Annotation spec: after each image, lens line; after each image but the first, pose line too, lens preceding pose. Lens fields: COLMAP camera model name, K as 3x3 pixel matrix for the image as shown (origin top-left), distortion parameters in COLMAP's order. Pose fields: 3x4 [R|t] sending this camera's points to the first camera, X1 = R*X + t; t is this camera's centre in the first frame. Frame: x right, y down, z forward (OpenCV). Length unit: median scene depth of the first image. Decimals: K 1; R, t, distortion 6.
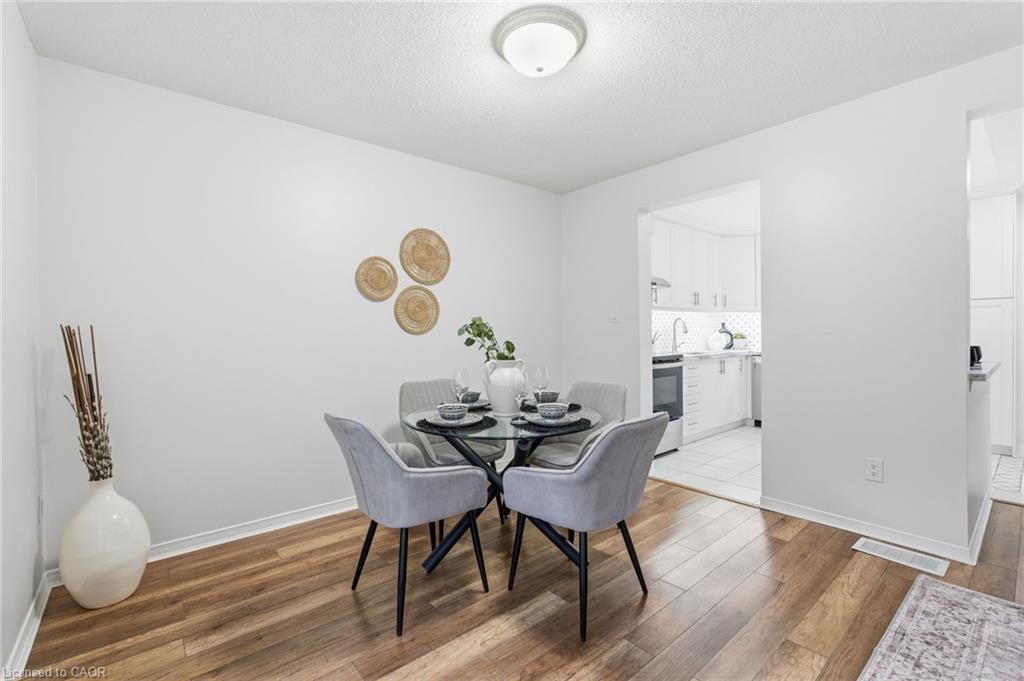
lens RADIAL K [[454.1, 0, 509.6], [0, 454.1, 337.0], [0, 0, 1]] dist [-0.014517, 0.003654]
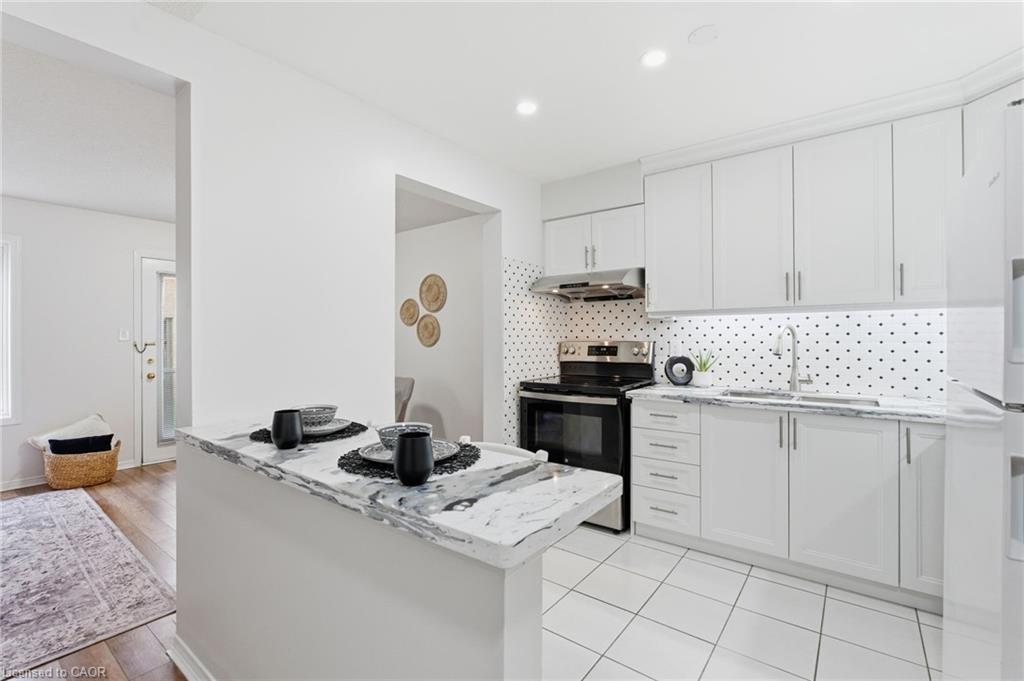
lens RADIAL K [[454.1, 0, 511.4], [0, 454.1, 336.2], [0, 0, 1]] dist [-0.014517, 0.003654]
pose [[0.213428, 0.006634, -0.976936, 1.584866], [-0.005455, 0.999969, 0.005599, -0.060749], [0.976944, 0.004134, 0.213458, 1.156250]]
